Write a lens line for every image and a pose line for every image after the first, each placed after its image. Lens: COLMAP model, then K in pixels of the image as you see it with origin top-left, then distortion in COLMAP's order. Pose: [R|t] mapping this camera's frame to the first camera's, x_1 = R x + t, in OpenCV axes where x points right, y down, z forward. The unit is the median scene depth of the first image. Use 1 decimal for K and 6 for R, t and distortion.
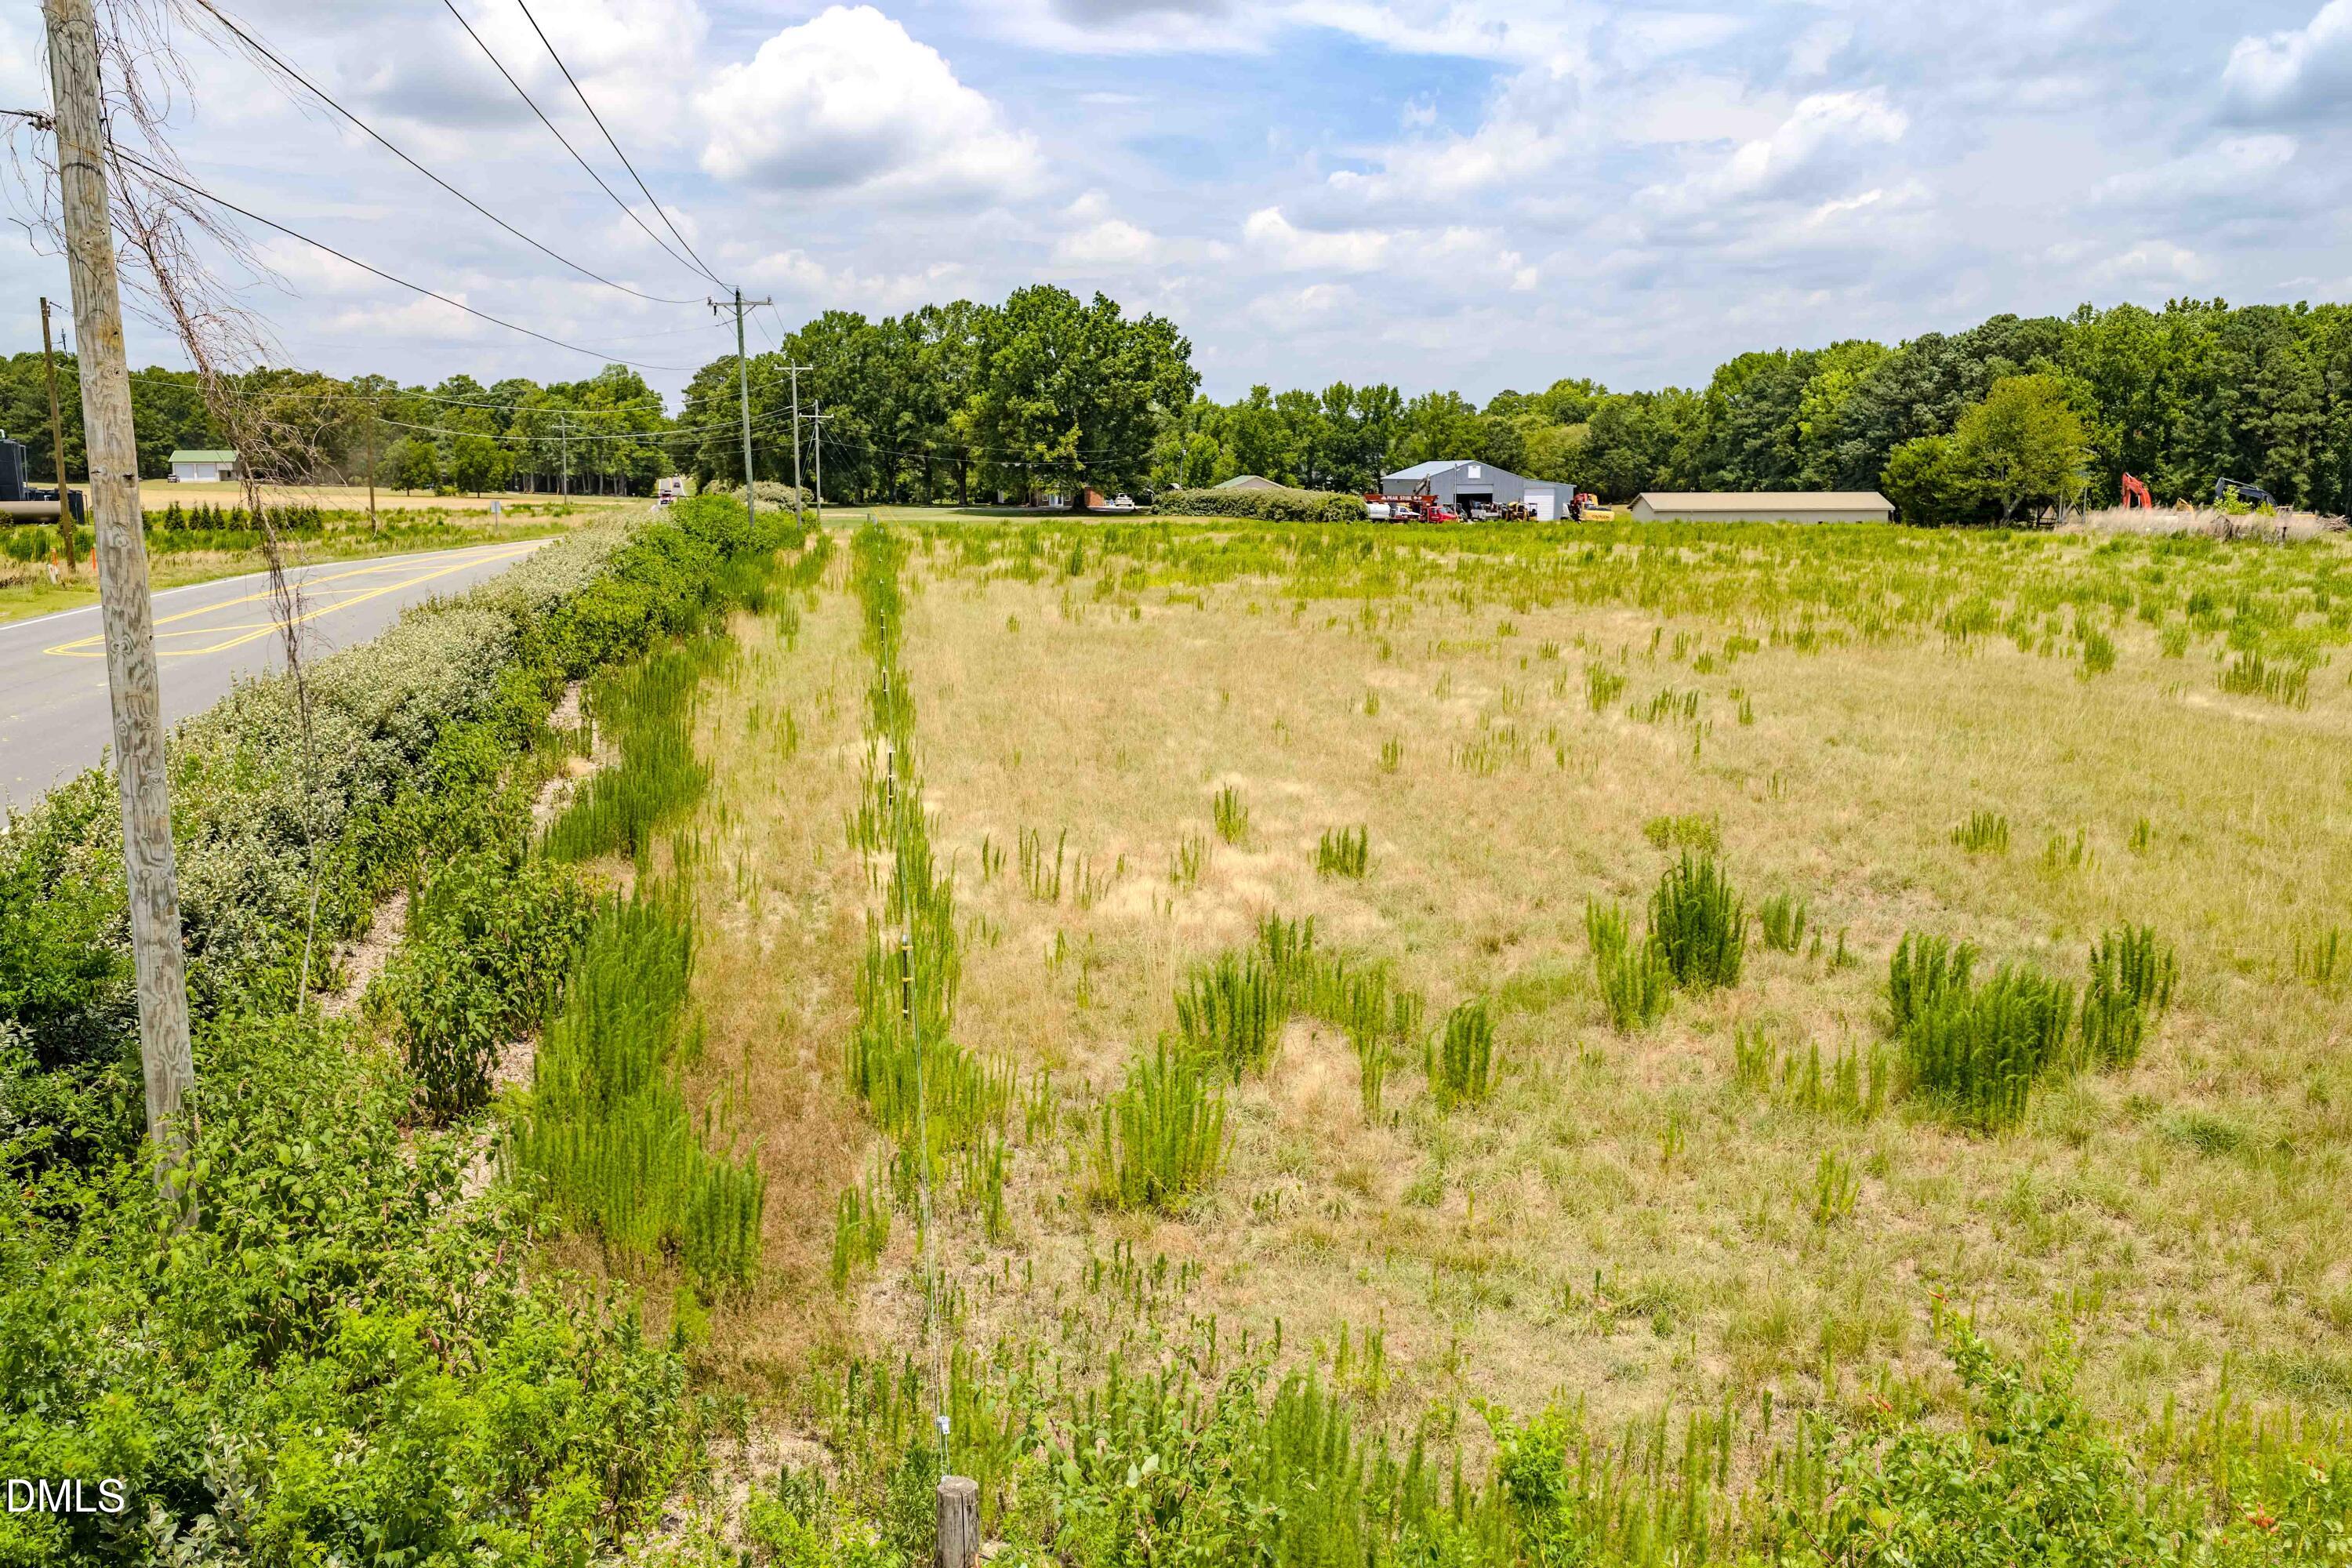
lens RADIAL K [[1954.7, 0, 1179.1], [0, 1954.7, 793.7], [0, 0, 1]] dist [0.010663, -0.018964]
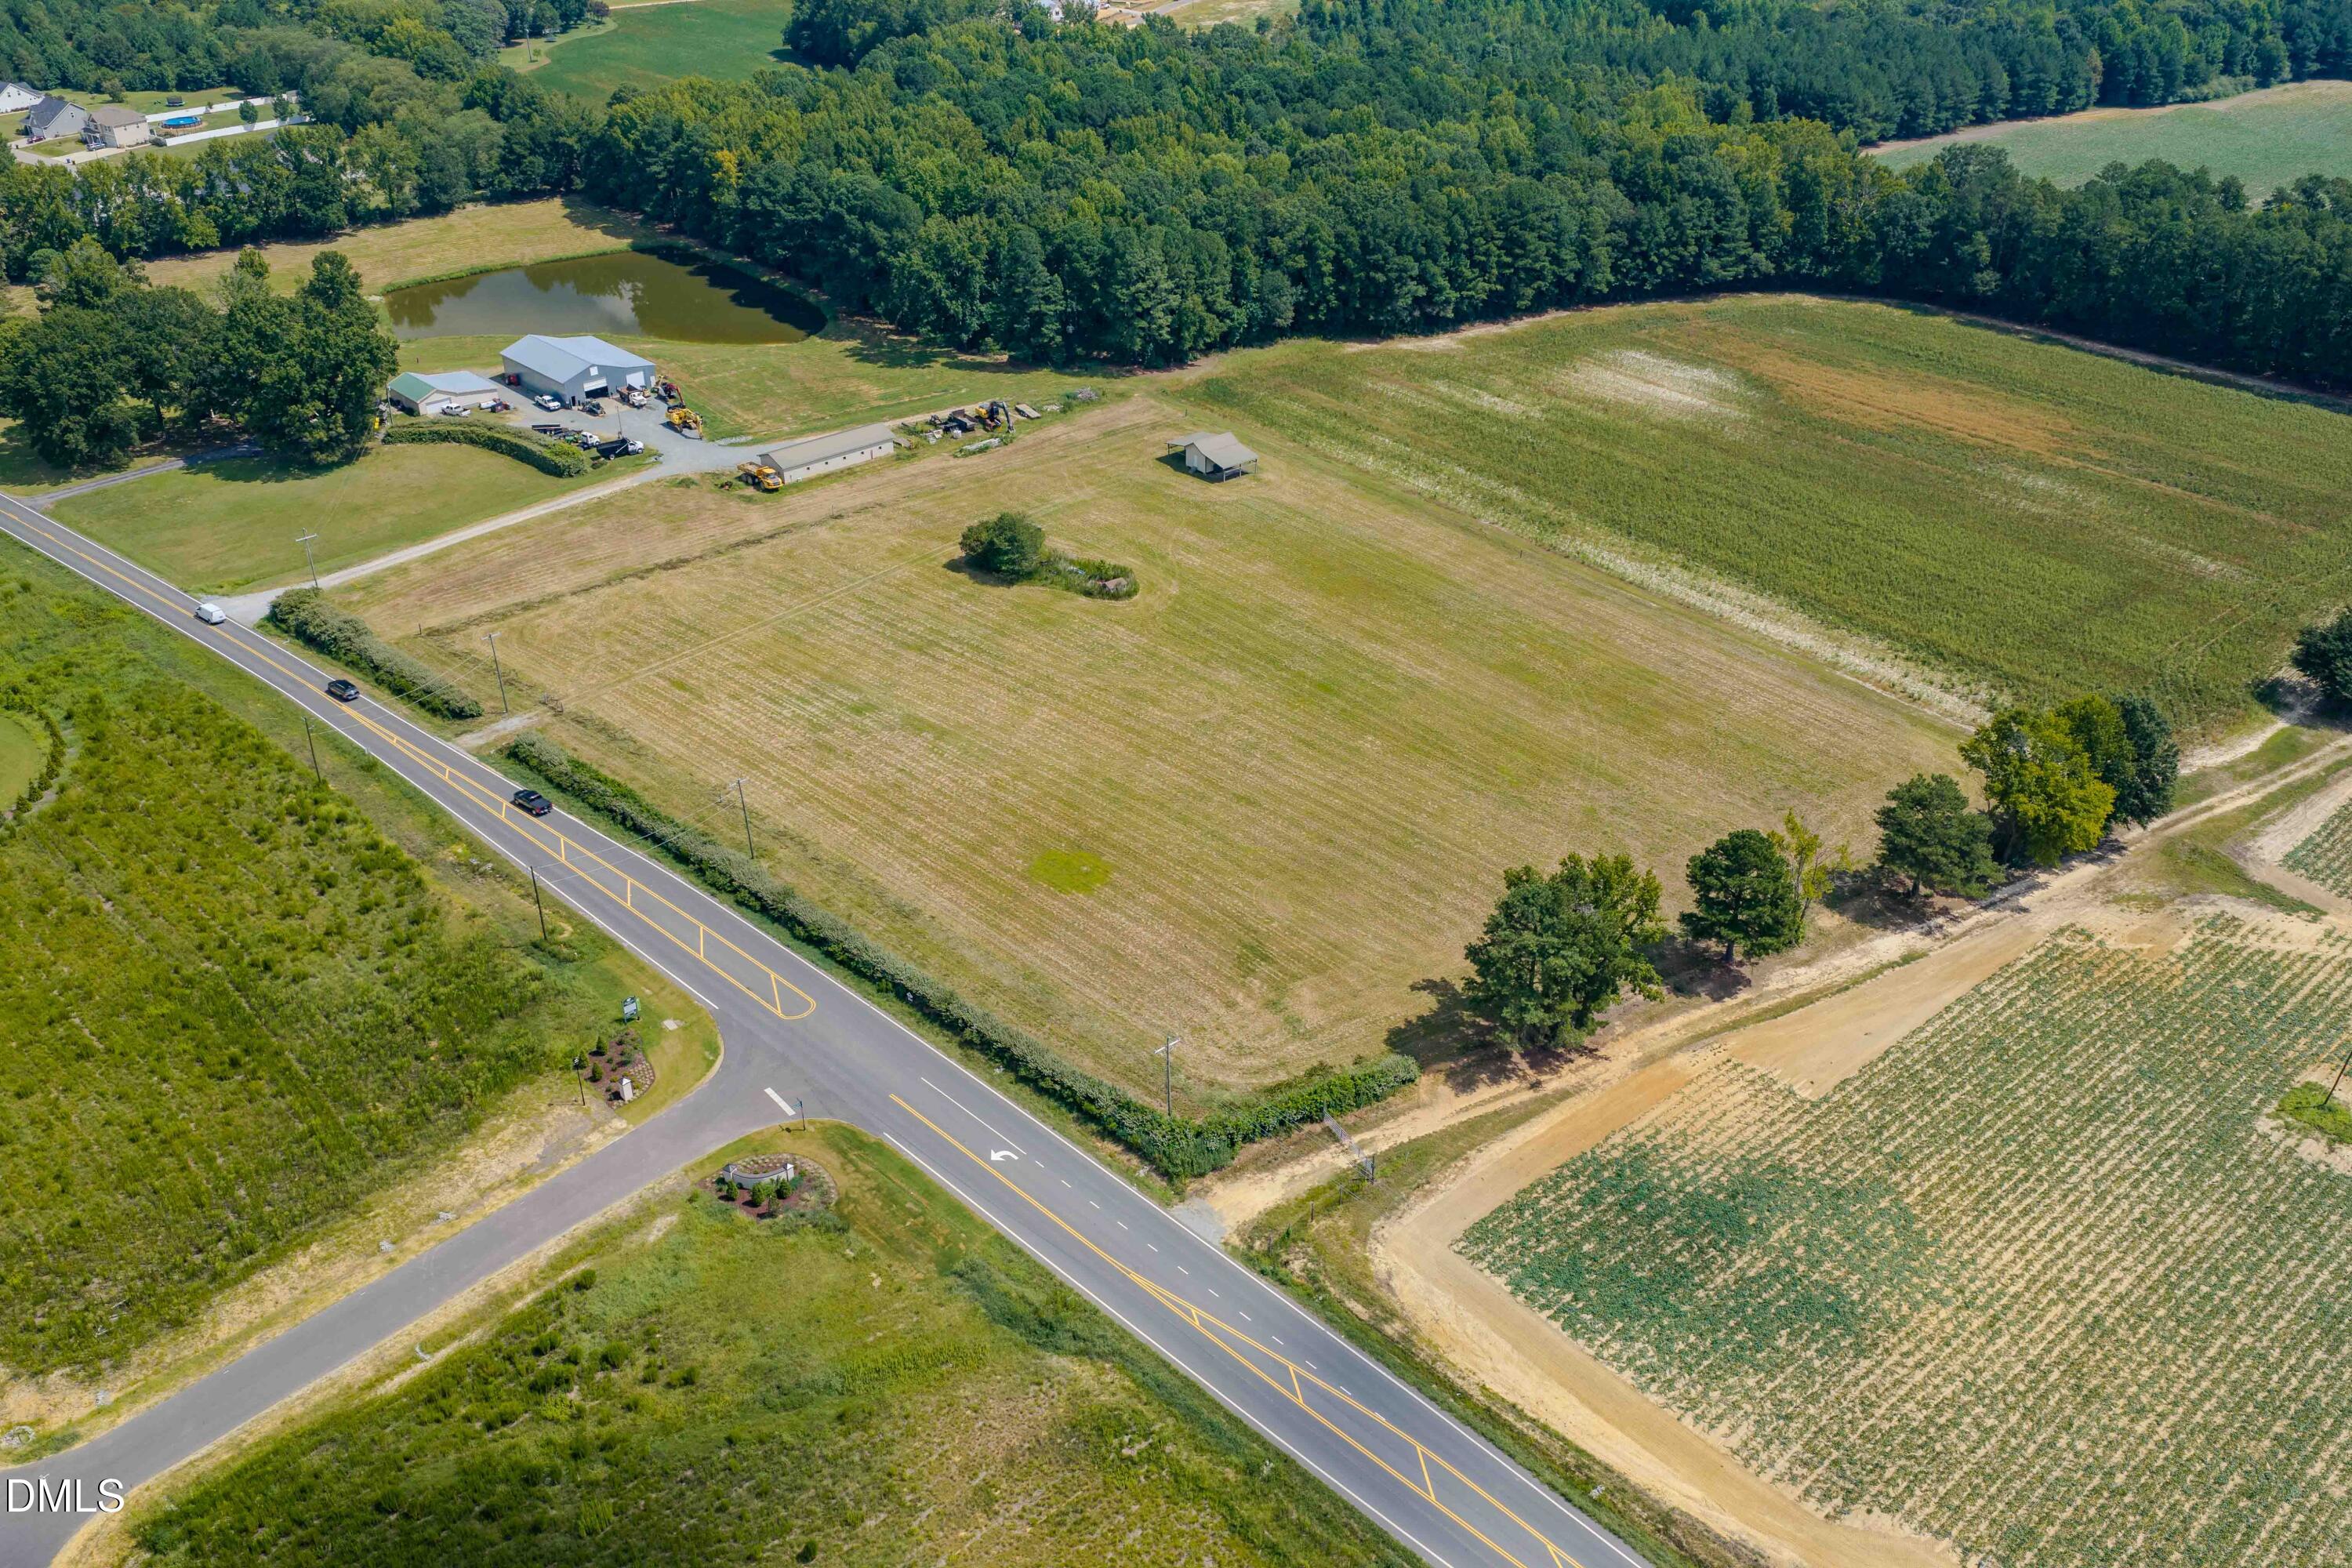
lens RADIAL K [[1954.7, 0, 1184.7], [0, 1954.7, 777.9], [0, 0, 1]] dist [0.010663, -0.018964]
pose [[0.788456, -0.307779, 0.532550, -0.377945], [0.099288, 0.918137, 0.383623, -0.395446], [-0.607025, -0.249594, 0.754469, -0.488412]]
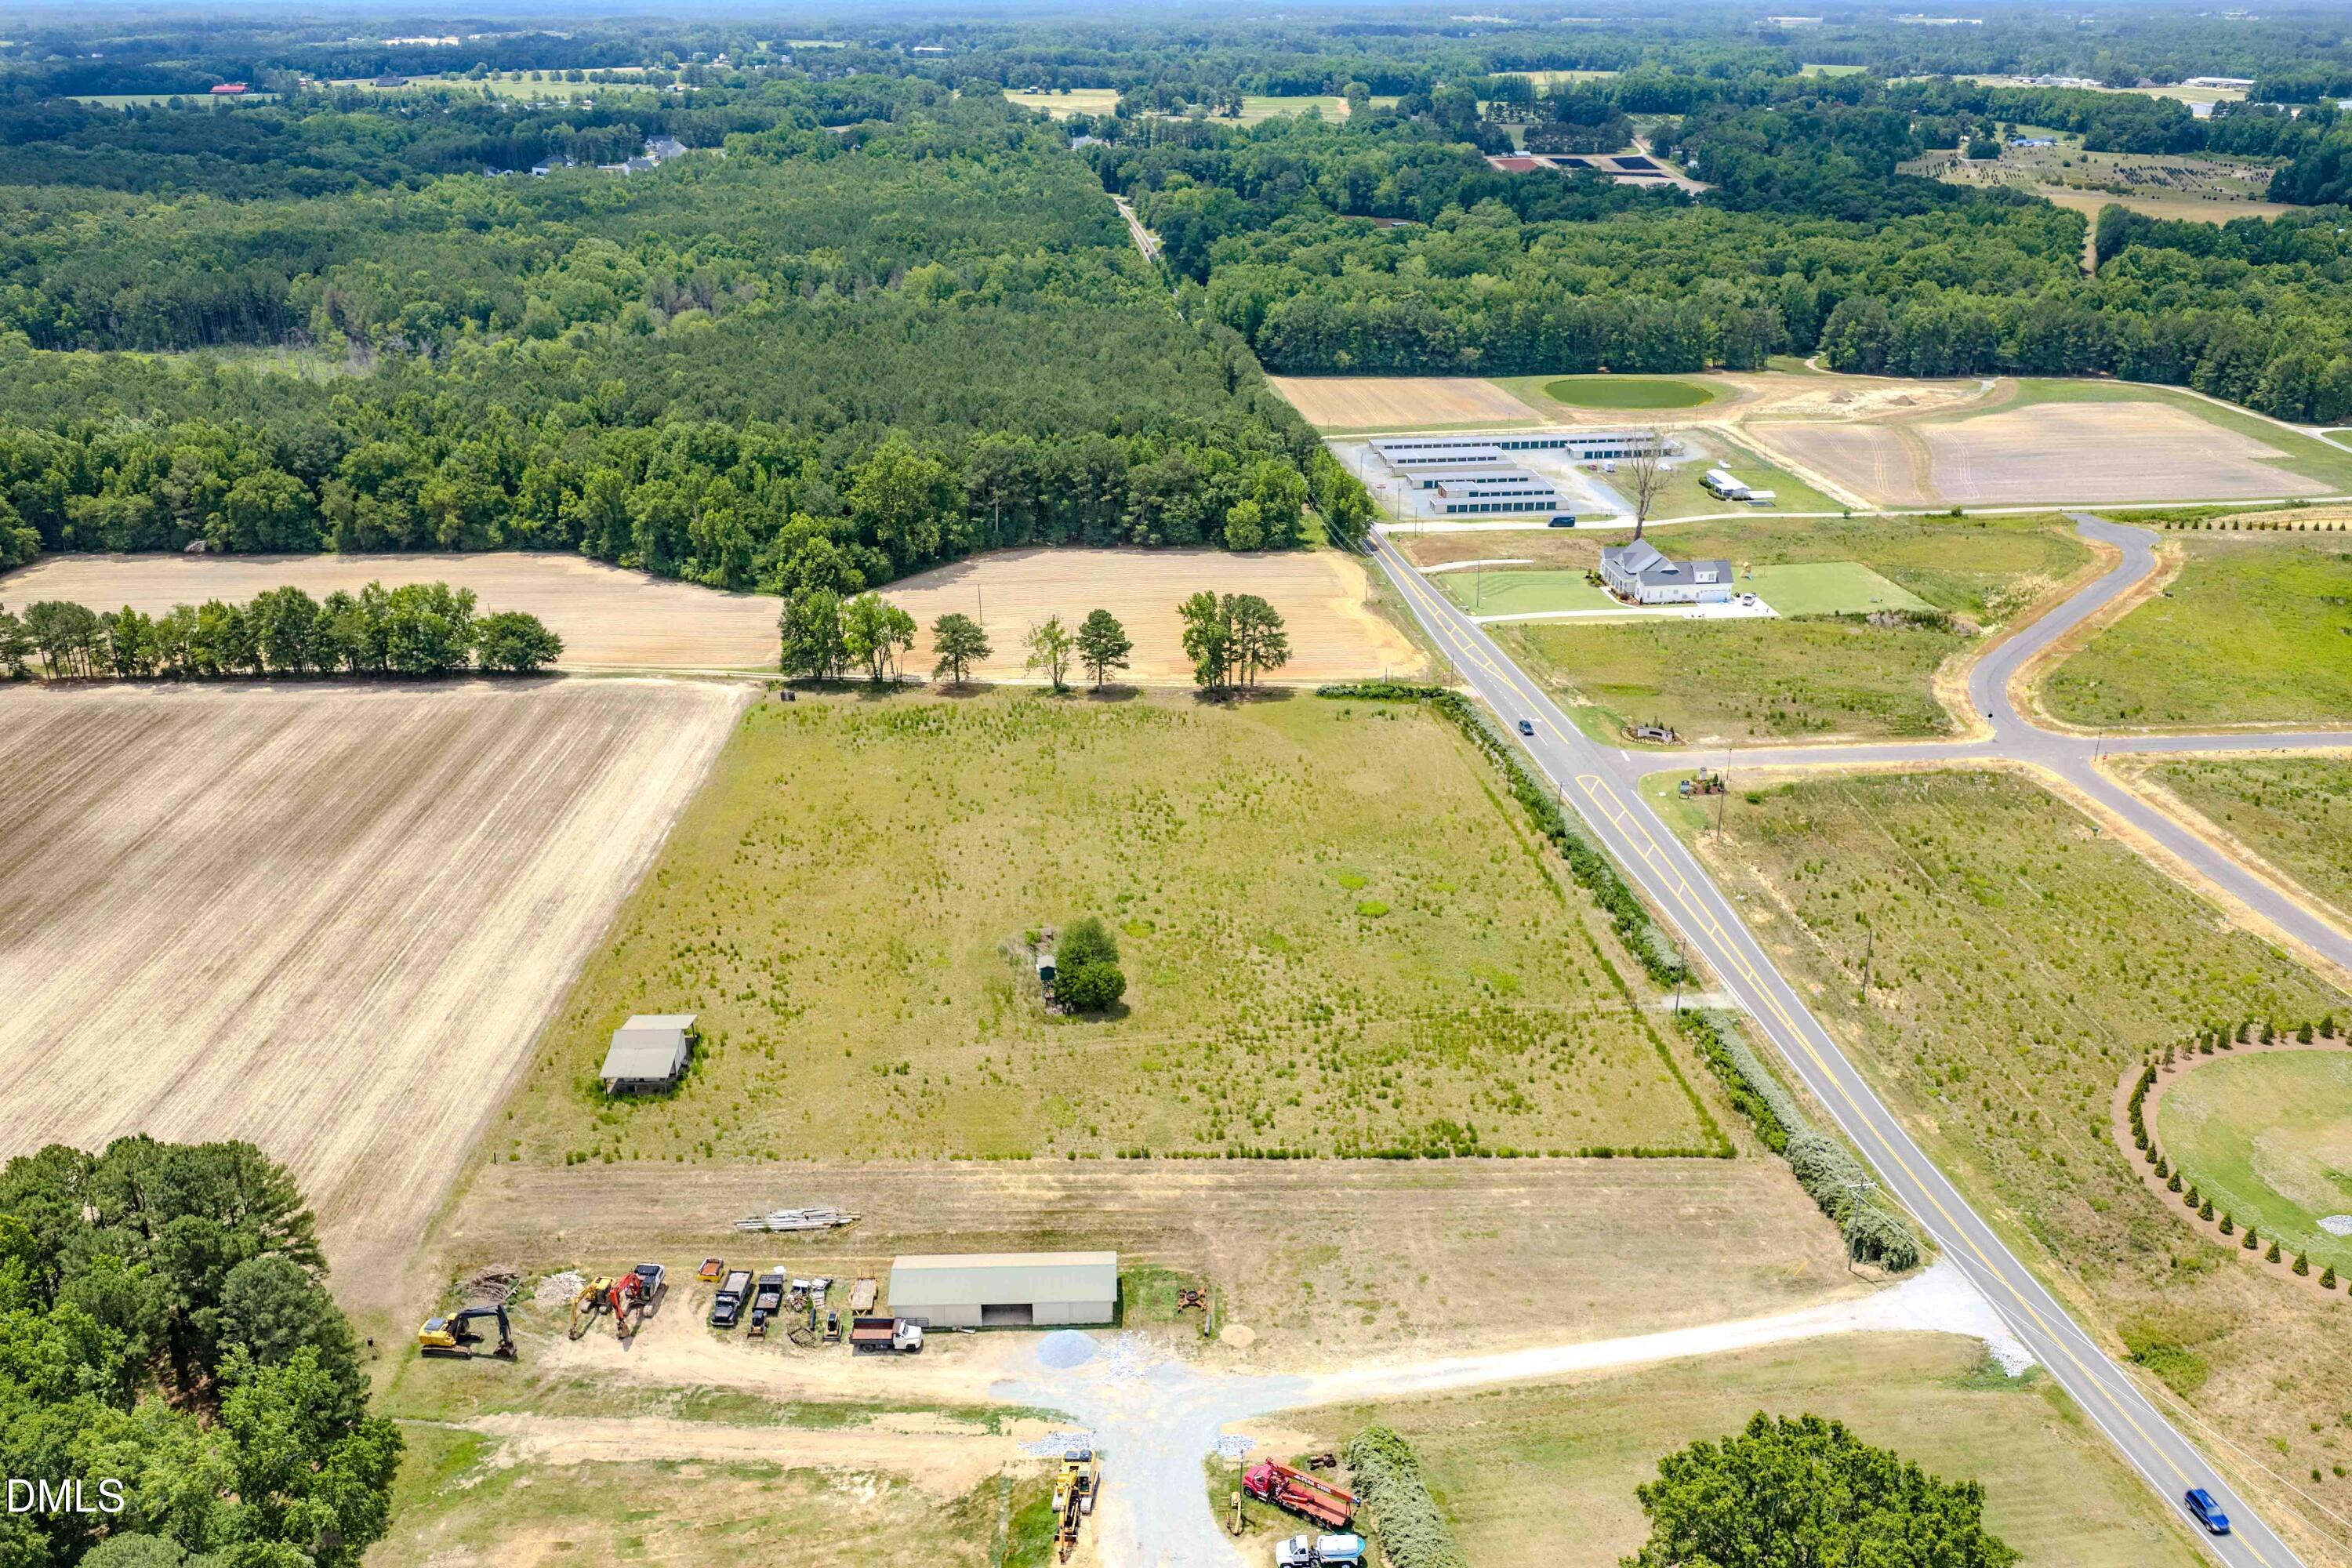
lens RADIAL K [[1954.7, 0, 1176.7], [0, 1954.7, 787.3], [0, 0, 1]] dist [0.010663, -0.018964]
pose [[-0.999169, -0.008602, 0.039840, 0.121074], [0.013756, 0.848954, 0.528287, -0.710550], [-0.038367, 0.528396, -0.848130, 1.327981]]
